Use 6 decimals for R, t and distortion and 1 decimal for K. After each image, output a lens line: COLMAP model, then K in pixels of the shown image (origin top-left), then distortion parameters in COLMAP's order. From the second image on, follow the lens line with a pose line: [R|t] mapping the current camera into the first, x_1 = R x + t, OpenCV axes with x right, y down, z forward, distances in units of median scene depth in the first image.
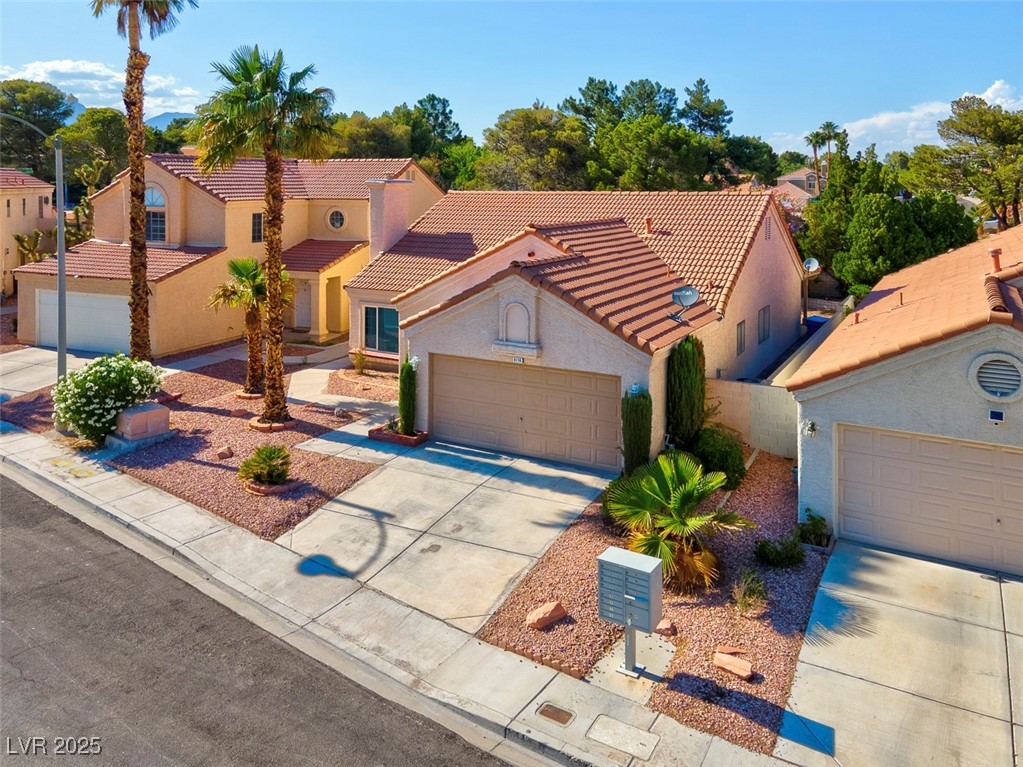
lens RADIAL K [[795.1, 0, 512.3], [0, 795.1, 340.1], [0, 0, 1]] dist [0.030736, 0.007671]
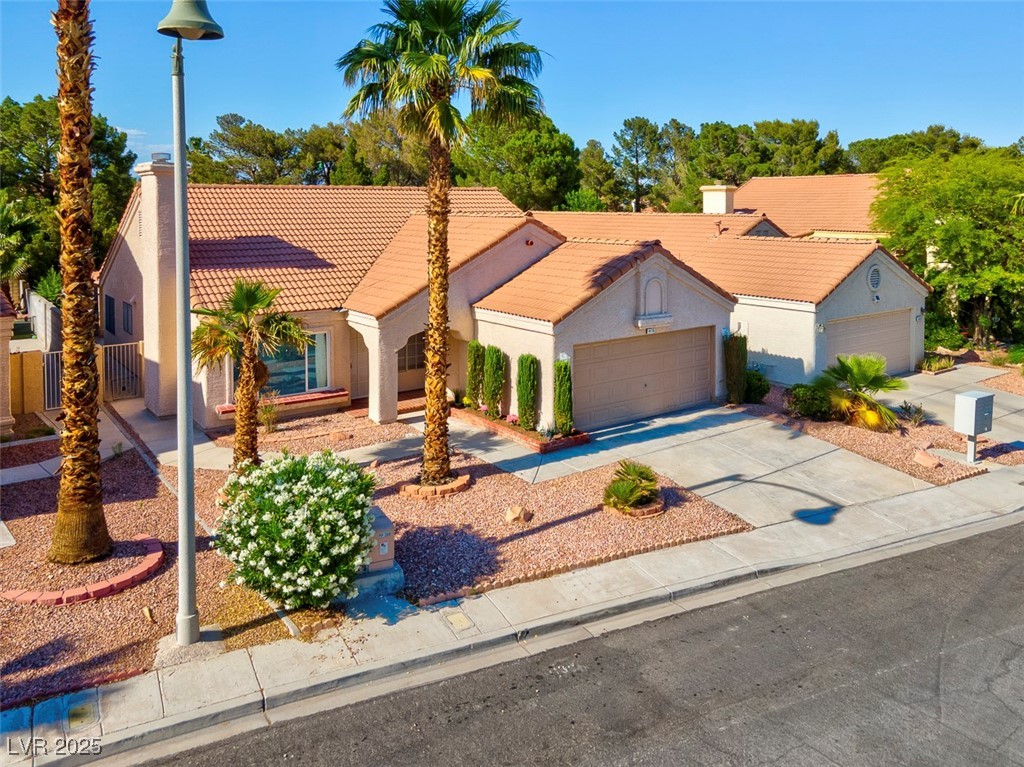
lens RADIAL K [[777.2, 0, 512.0], [0, 777.2, 383.5], [0, 0, 1]] dist [0.020646, -0.000865]
pose [[0.417690, -0.209755, 0.884046, -0.997503], [0.175736, 0.973265, 0.147893, -0.093417], [-0.891432, 0.093585, 0.443385, 0.667182]]
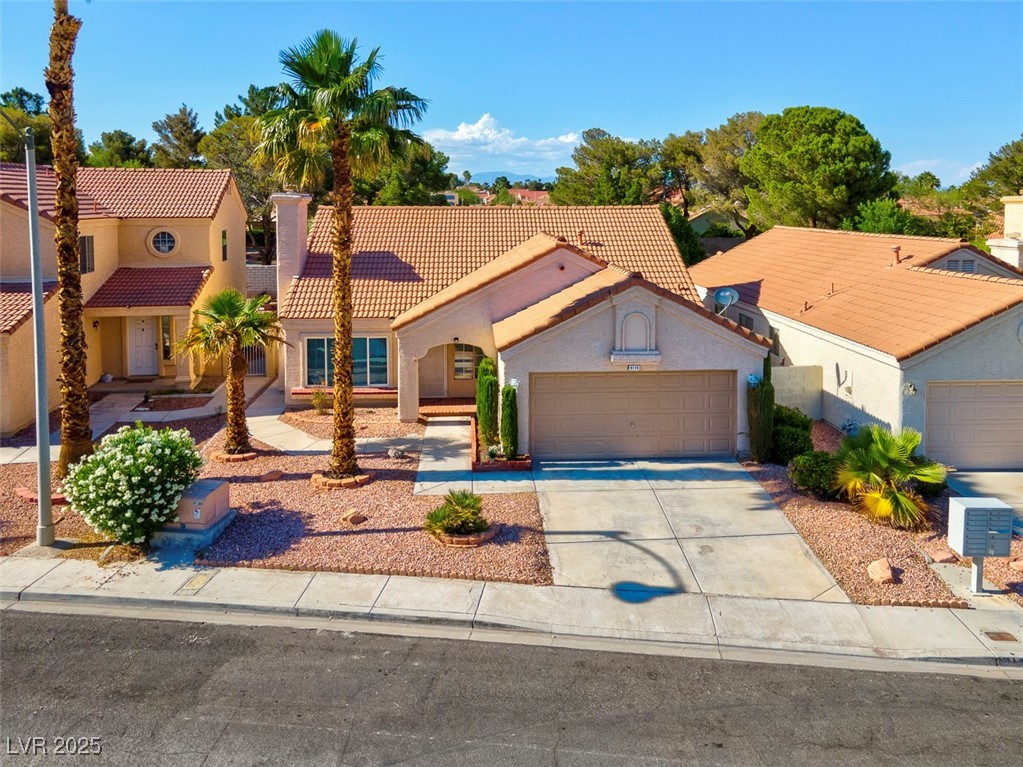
lens RADIAL K [[776.8, 0, 511.5], [0, 776.8, 383.5], [0, 0, 1]] dist [0.032926, 0.011398]
pose [[0.846265, -0.124390, 0.518037, -0.630339], [0.105292, 0.992232, 0.066248, -0.037349], [-0.522253, -0.001518, 0.852789, 0.203718]]
